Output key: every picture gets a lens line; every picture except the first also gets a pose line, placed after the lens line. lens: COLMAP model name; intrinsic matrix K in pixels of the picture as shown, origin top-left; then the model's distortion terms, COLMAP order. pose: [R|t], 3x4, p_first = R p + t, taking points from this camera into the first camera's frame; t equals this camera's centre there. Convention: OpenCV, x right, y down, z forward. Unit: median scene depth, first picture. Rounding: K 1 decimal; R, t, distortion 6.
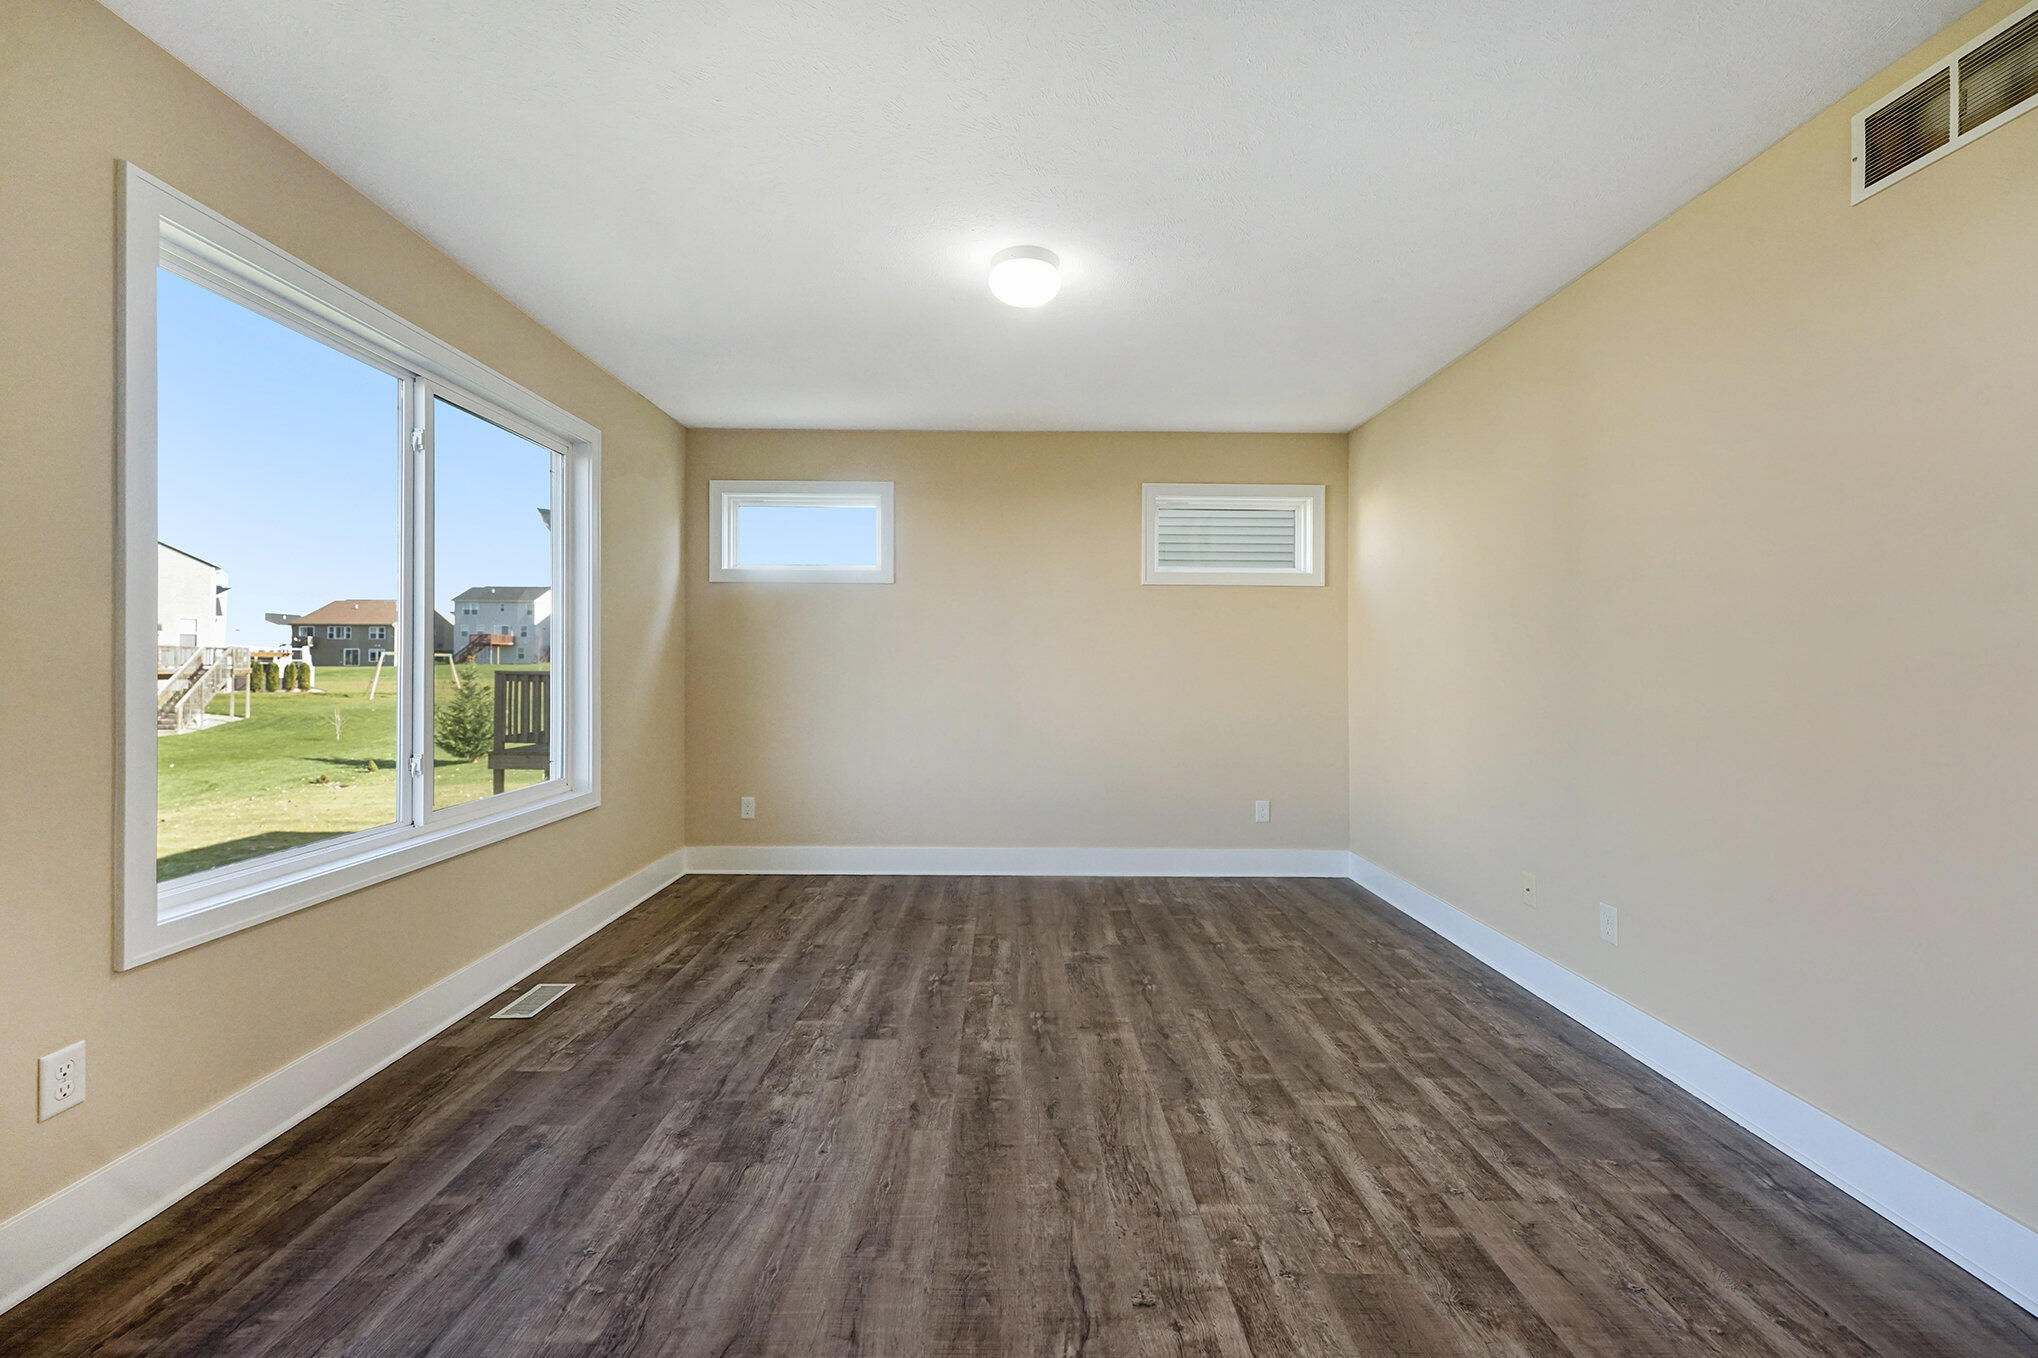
lens RADIAL K [[815.7, 0, 1025.3], [0, 815.7, 669.3], [0, 0, 1]] dist [-0.000752, 0.000351]
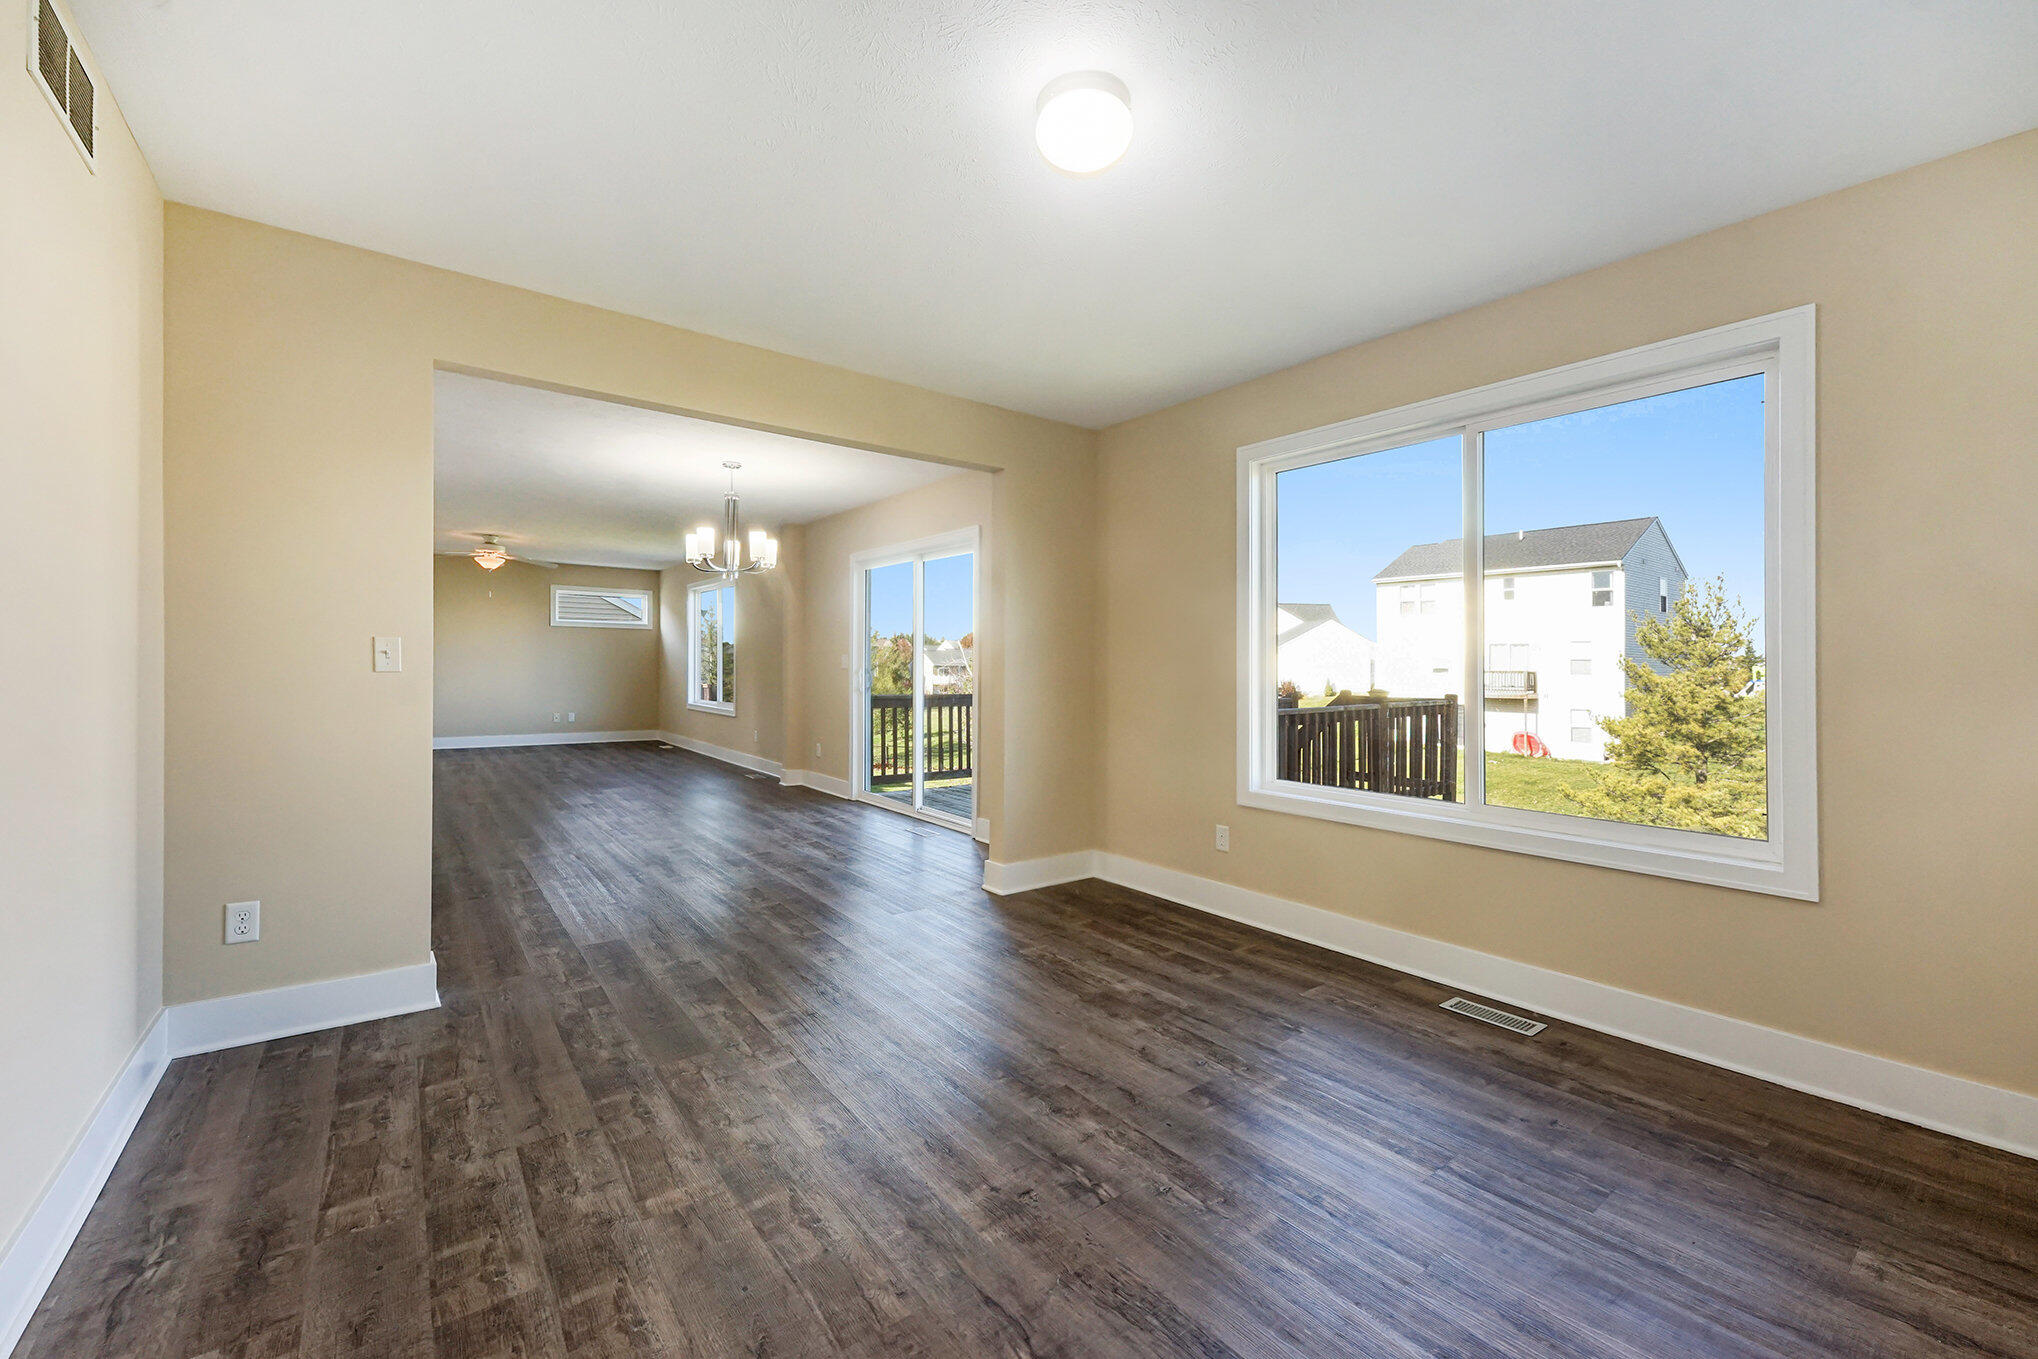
lens RADIAL K [[815.7, 0, 1026.7], [0, 815.7, 675.2], [0, 0, 1]] dist [-0.000752, 0.000351]
pose [[-0.798332, -0.014105, -0.602053, 0.623239], [-0.014562, 0.999885, -0.004117, 0.000442], [0.602042, 0.005480, -0.798446, 1.953557]]
